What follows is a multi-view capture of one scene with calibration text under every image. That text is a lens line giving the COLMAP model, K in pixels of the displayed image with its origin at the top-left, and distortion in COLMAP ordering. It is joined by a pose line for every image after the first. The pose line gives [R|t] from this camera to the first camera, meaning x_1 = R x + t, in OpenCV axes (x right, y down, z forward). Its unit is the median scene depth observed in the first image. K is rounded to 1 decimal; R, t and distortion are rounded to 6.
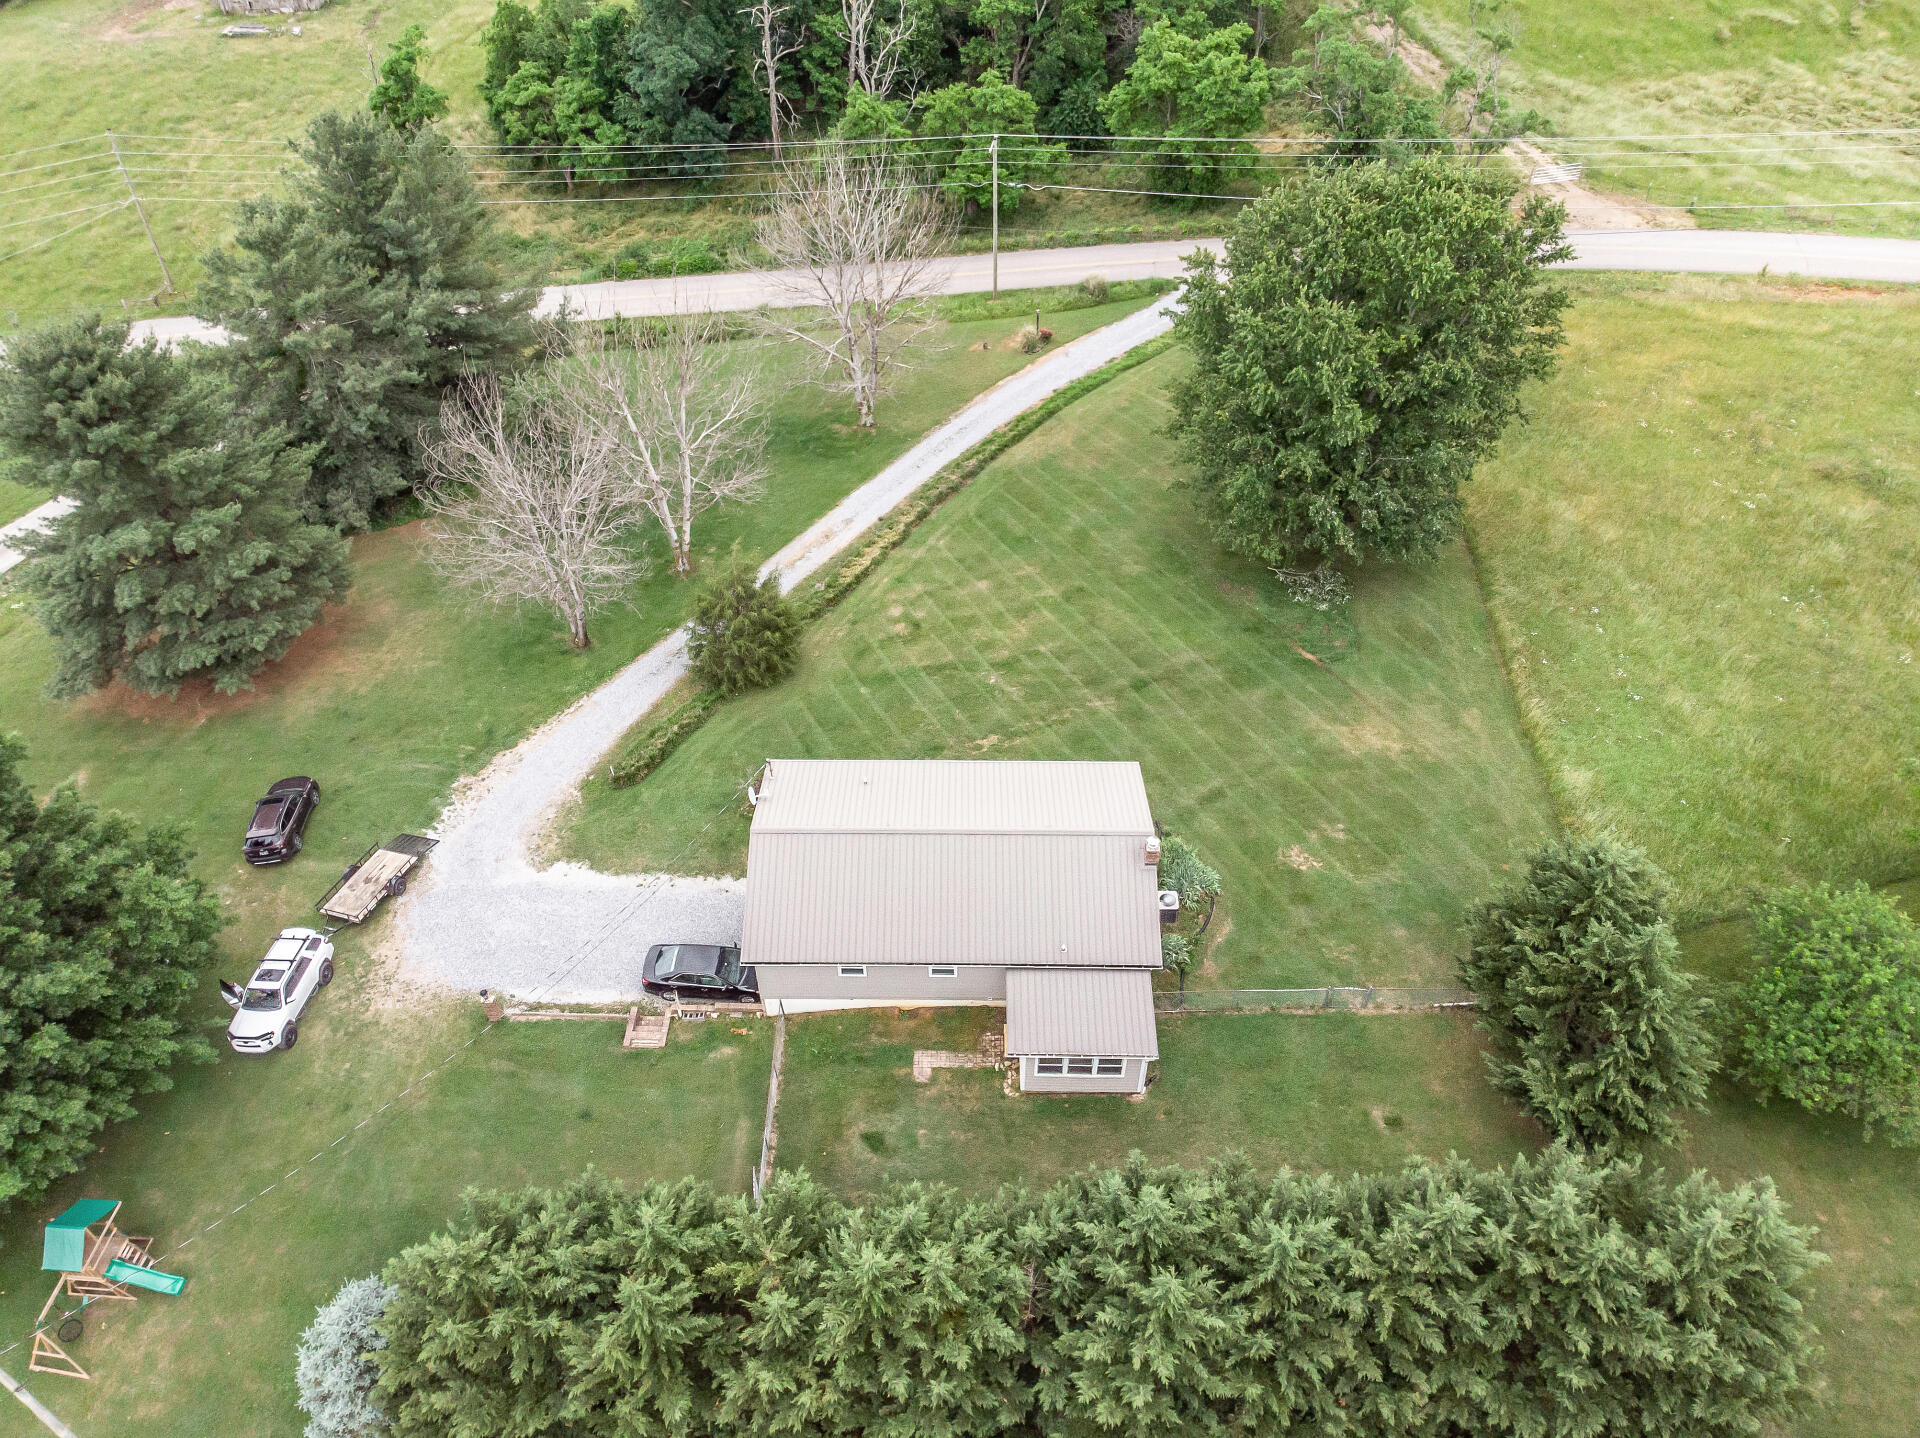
lens RADIAL K [[1417.5, 0, 941.0], [0, 1417.5, 719.2], [0, 0, 1]] dist [-0.002031, 0.001943]
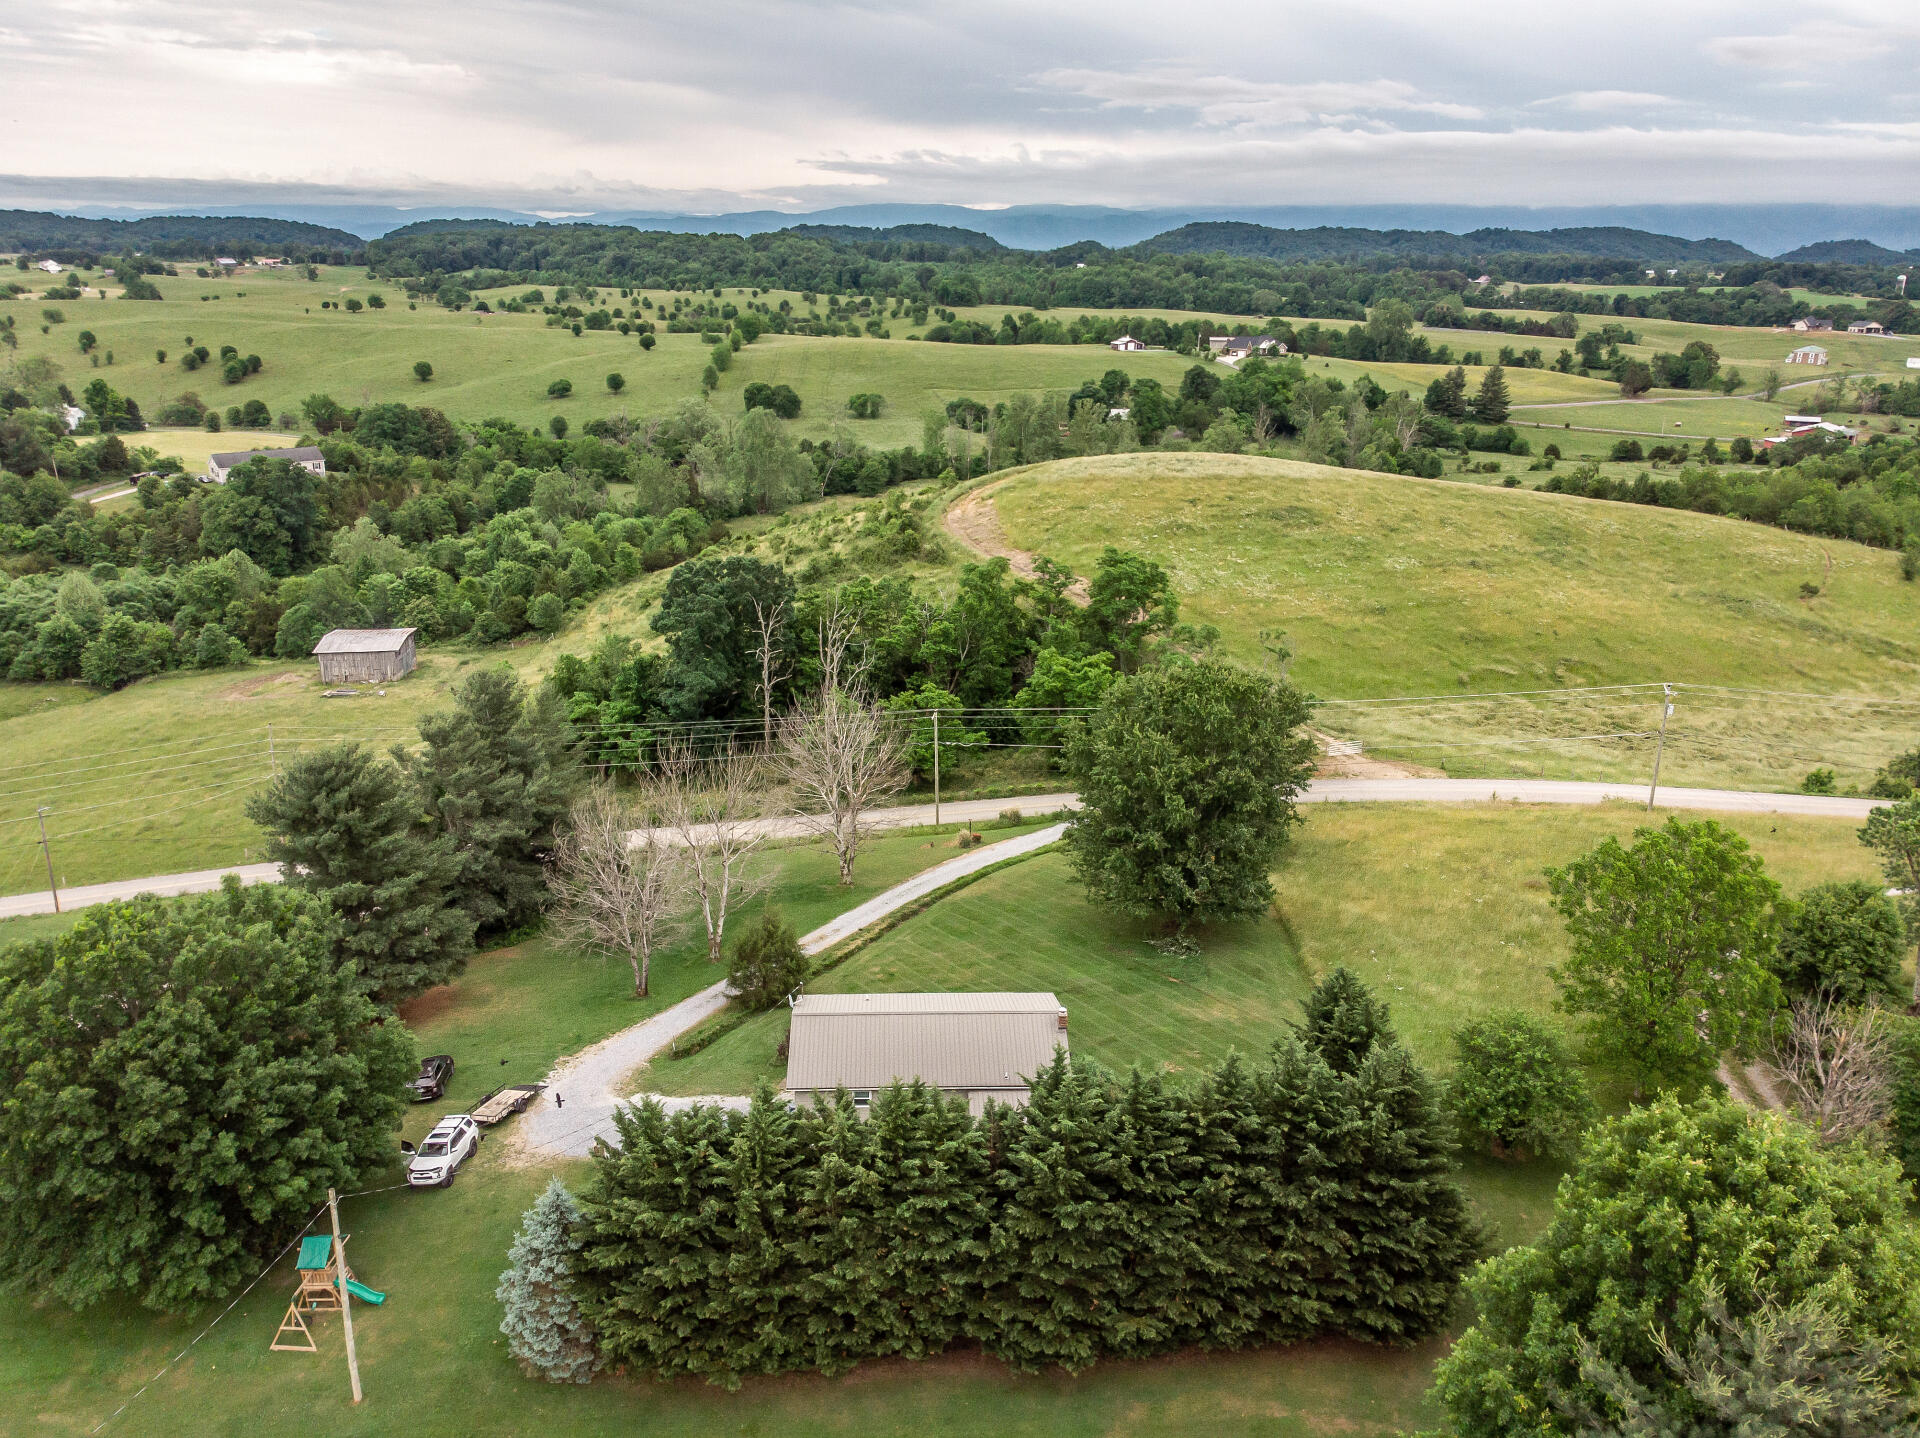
lens RADIAL K [[1417.5, 0, 941.0], [0, 1417.5, 719.2], [0, 0, 1]] dist [-0.002031, 0.001943]
pose [[0.998771, -0.003198, 0.049460, -0.030393], [0.026135, 0.881889, -0.470732, 0.304791], [-0.042112, 0.471447, 0.880889, -0.275516]]
